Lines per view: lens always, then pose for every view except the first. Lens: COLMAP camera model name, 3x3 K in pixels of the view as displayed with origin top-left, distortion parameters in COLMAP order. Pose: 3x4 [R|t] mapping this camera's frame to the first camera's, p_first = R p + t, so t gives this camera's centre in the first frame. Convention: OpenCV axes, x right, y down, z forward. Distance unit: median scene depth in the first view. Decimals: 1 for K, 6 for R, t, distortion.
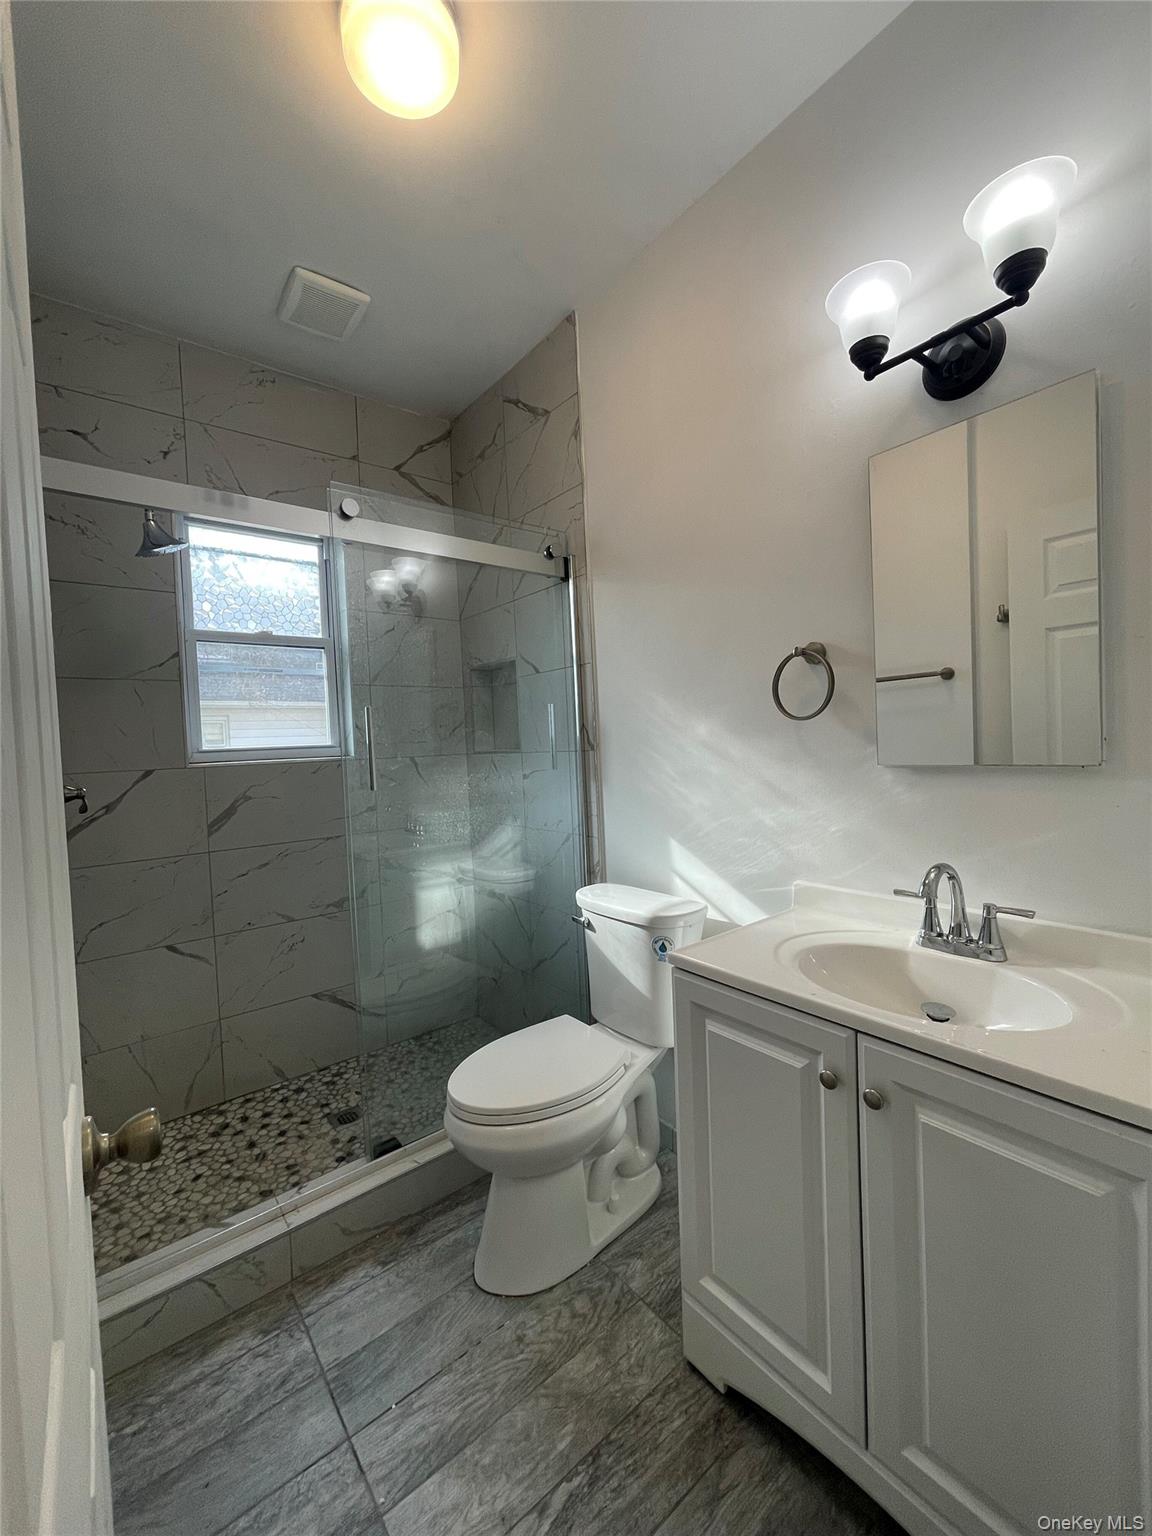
lens RADIAL K [[616.5, 0, 574.4], [0, 616.5, 768.7], [0, 0, 1]] dist [-0.000407, -0.000982]
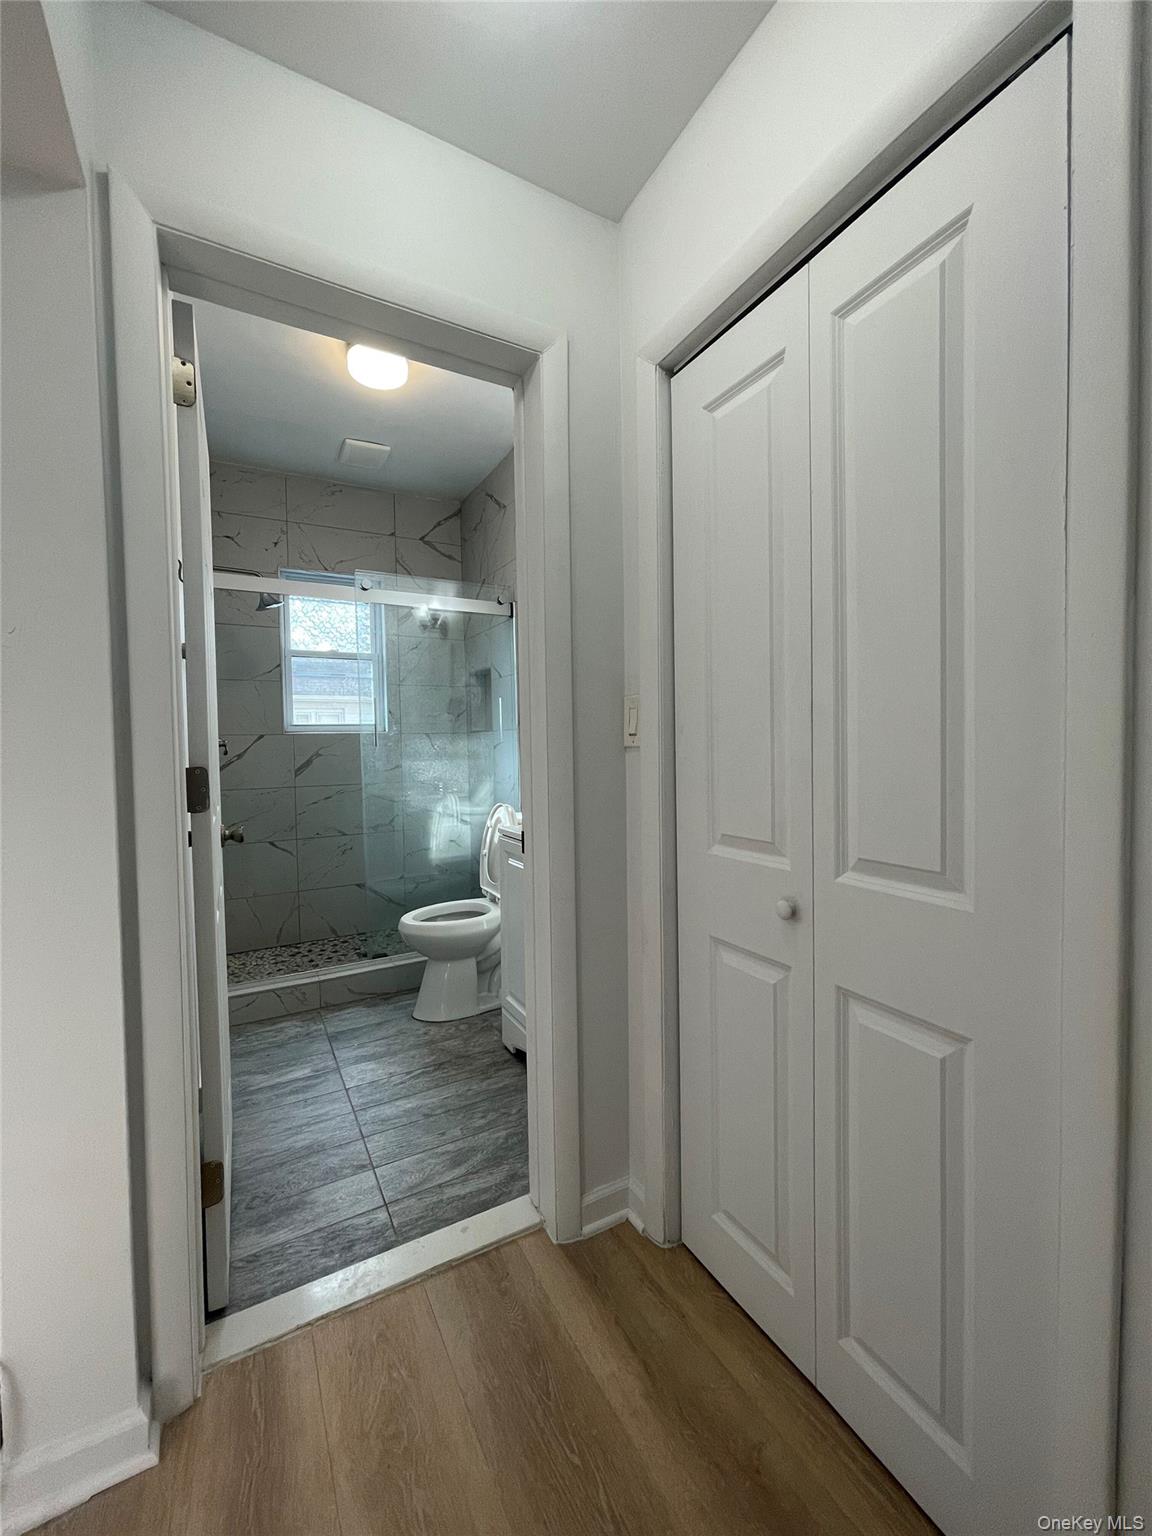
lens RADIAL K [[616.5, 0, 577.2], [0, 616.5, 765.8], [0, 0, 1]] dist [-0.000407, -0.000982]
pose [[0.987138, 0.026816, -0.157605, 0.402370], [-0.026381, 0.999640, 0.004851, 0.051751], [0.157679, -0.000631, 0.987490, -0.494150]]
